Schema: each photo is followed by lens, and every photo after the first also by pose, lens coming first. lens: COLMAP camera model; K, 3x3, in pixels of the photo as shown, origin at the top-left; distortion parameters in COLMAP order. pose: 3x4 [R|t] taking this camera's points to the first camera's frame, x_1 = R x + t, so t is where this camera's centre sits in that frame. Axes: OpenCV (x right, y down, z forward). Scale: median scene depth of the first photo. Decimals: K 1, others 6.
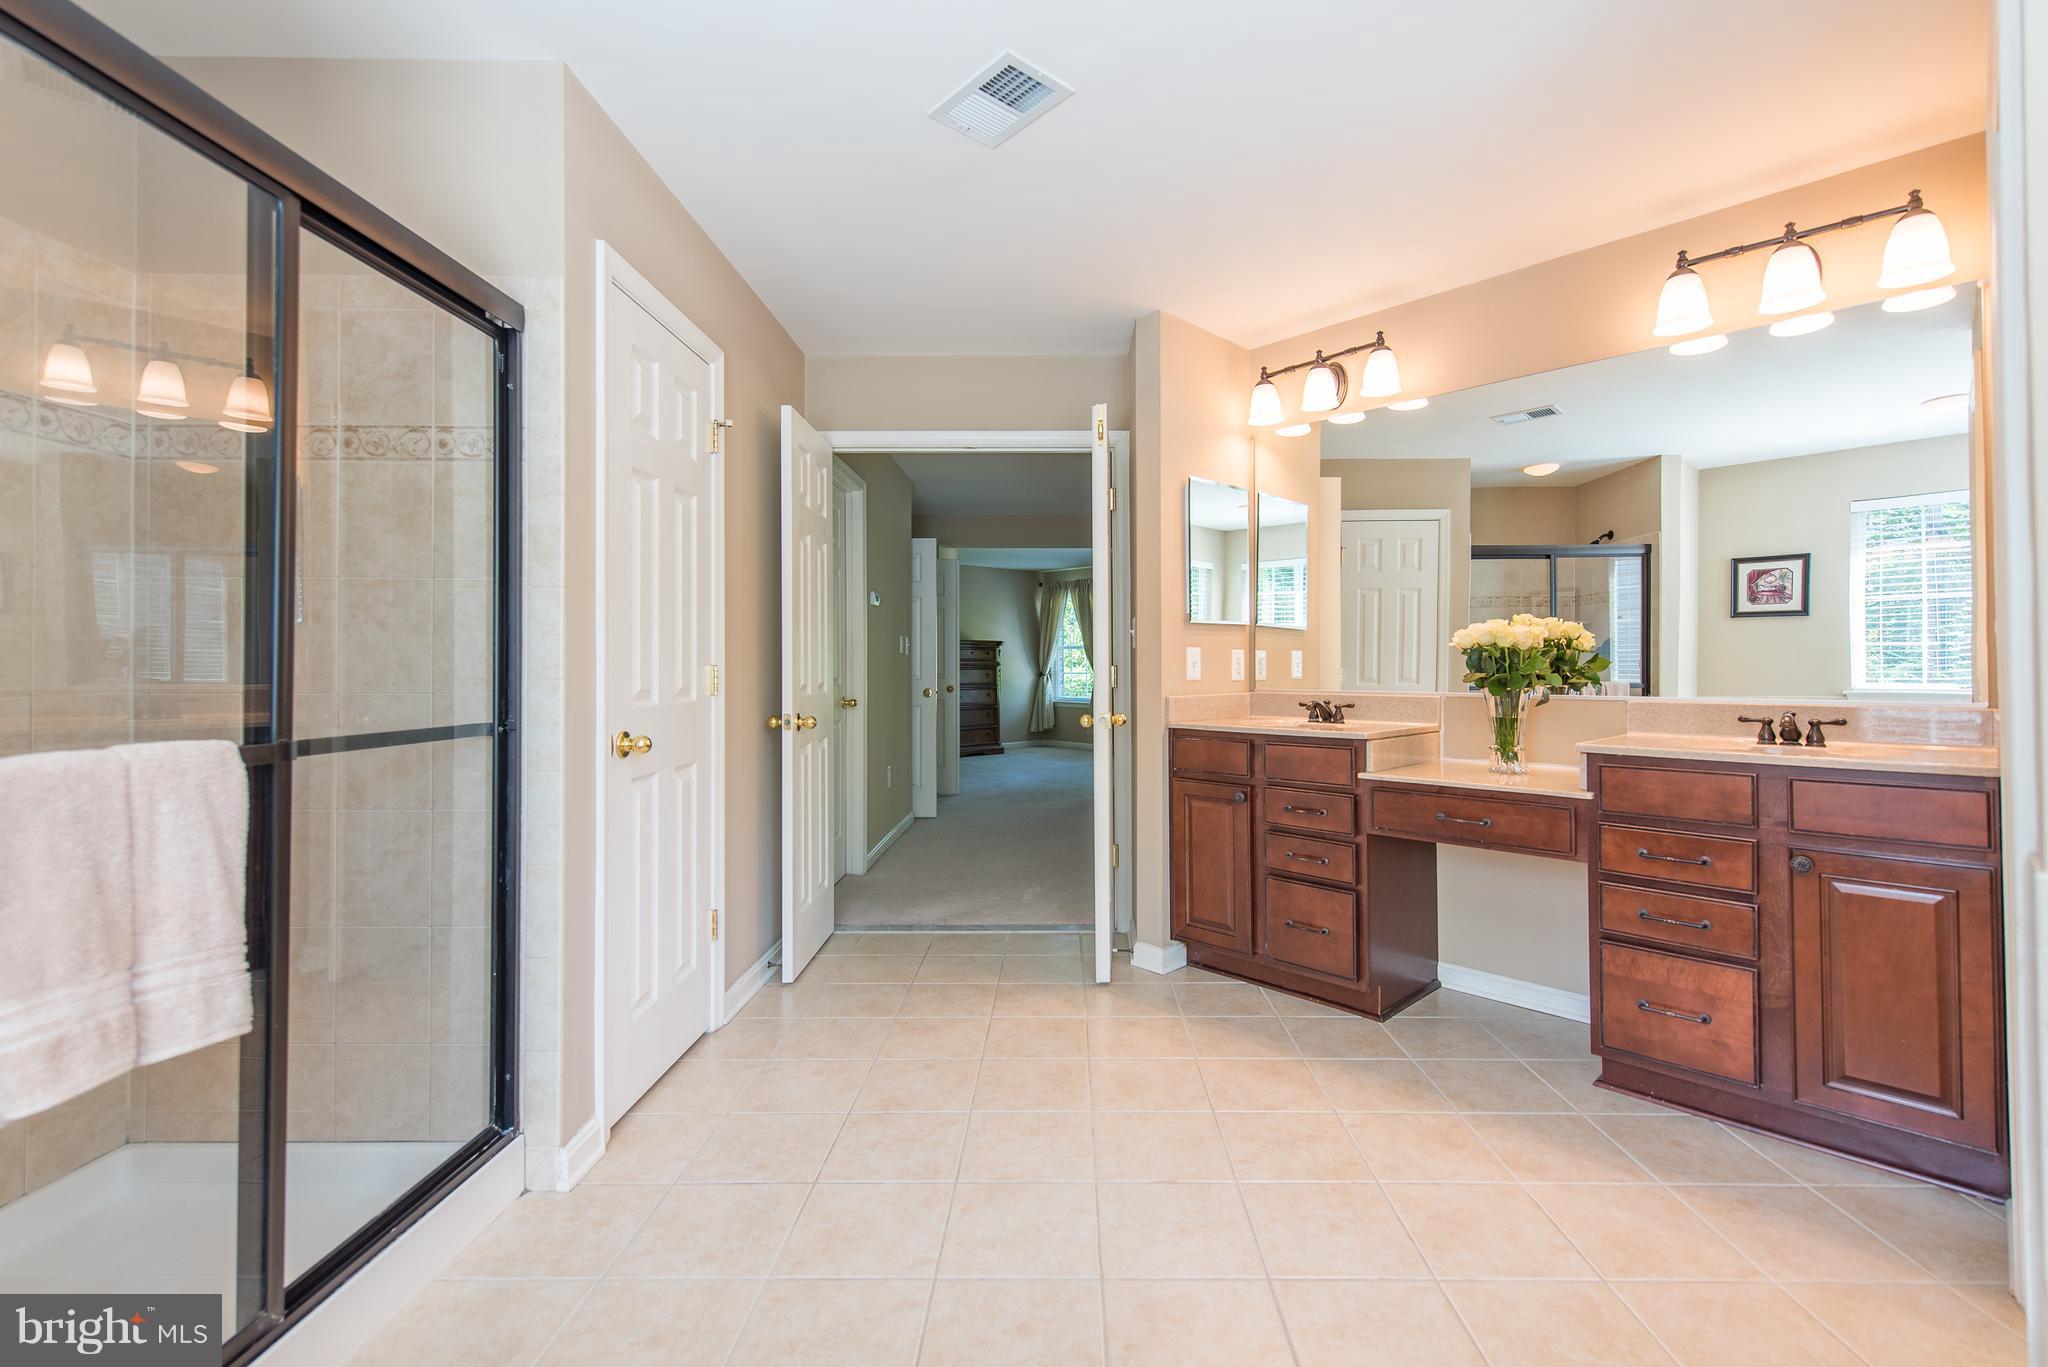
lens RADIAL K [[821.5, 0, 1055.2], [0, 821.5, 656.0], [0, 0, 1]] dist [0.009054, -0.002260]
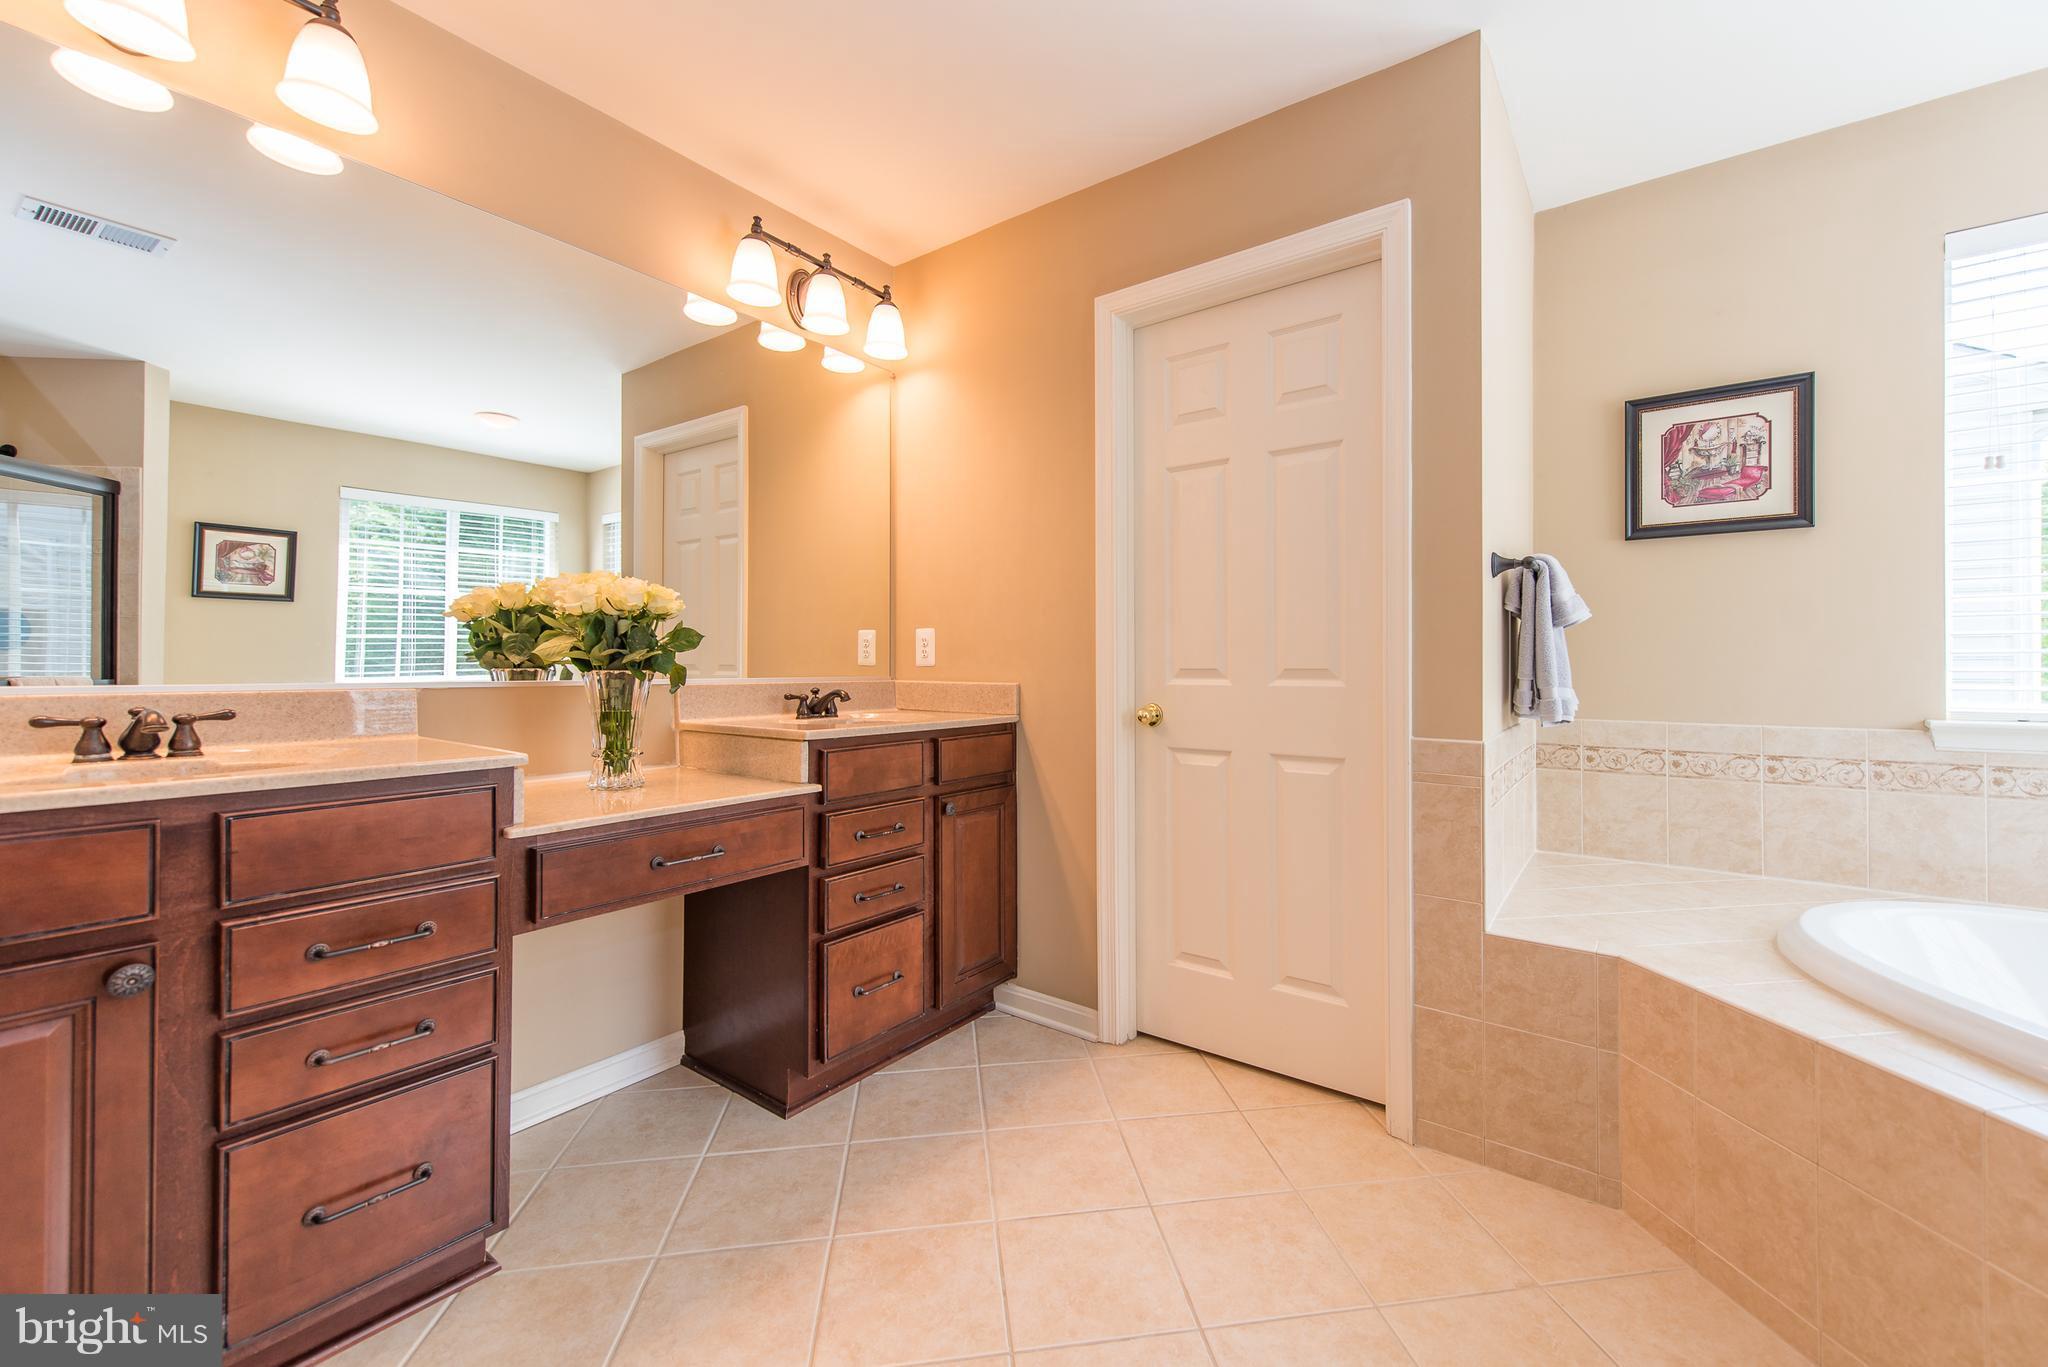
lens RADIAL K [[821.5, 0, 1057.1], [0, 821.5, 659.5], [0, 0, 1]] dist [0.009054, -0.002260]
pose [[-0.147959, 0.010588, 0.988937, -0.095409], [-0.014017, 0.999820, -0.012801, 0.013949], [-0.988894, -0.015756, -0.147784, 0.312563]]
